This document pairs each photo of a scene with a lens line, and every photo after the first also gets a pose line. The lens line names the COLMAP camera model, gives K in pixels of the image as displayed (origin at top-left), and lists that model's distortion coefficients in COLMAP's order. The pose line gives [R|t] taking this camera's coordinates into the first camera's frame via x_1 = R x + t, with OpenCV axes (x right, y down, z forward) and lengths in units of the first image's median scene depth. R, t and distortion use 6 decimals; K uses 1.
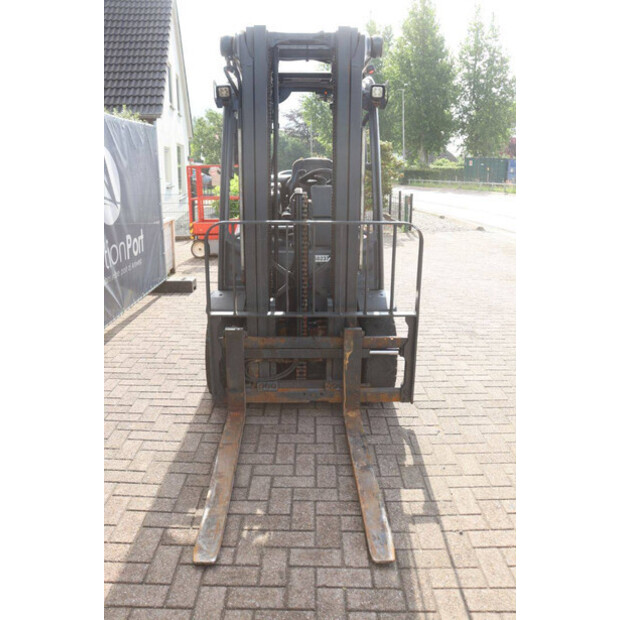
lens RADIAL K [[532.5, 0, 309.3], [0, 532.5, 311.6], [0, 0, 1]] dist [-0.101071, 0.055966]
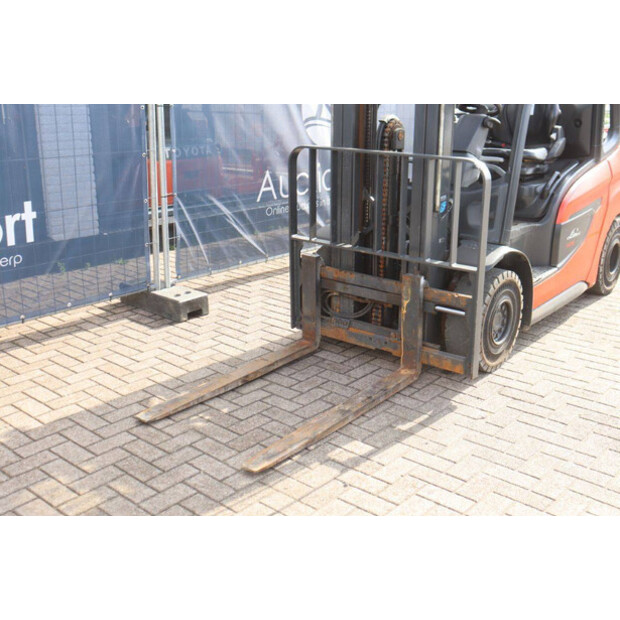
lens RADIAL K [[725.2, 0, 309.1], [0, 725.2, 292.9], [0, 0, 1]] dist [-0.002557, 0.000000]
pose [[0.754988, 0.181725, -0.630055, 0.708930], [-0.172524, 0.982029, 0.076510, -0.001479], [0.632636, 0.050935, 0.772773, -0.046633]]
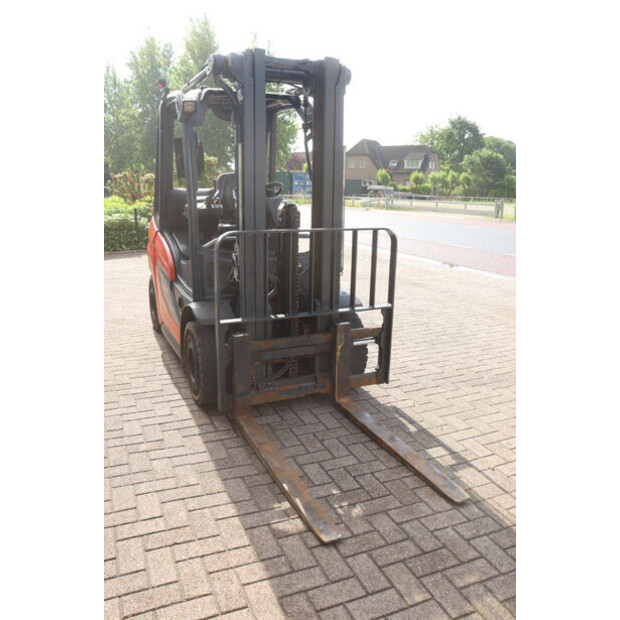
lens RADIAL K [[524.5, 0, 308.9], [0, 524.5, 312.0], [0, 0, 1]] dist [-0.109062, 0.041618]
pose [[0.918981, -0.089345, 0.384047, -0.398729], [0.097417, 0.995242, -0.001574, 0.002903], [-0.382079, 0.038859, 0.923312, 0.004889]]
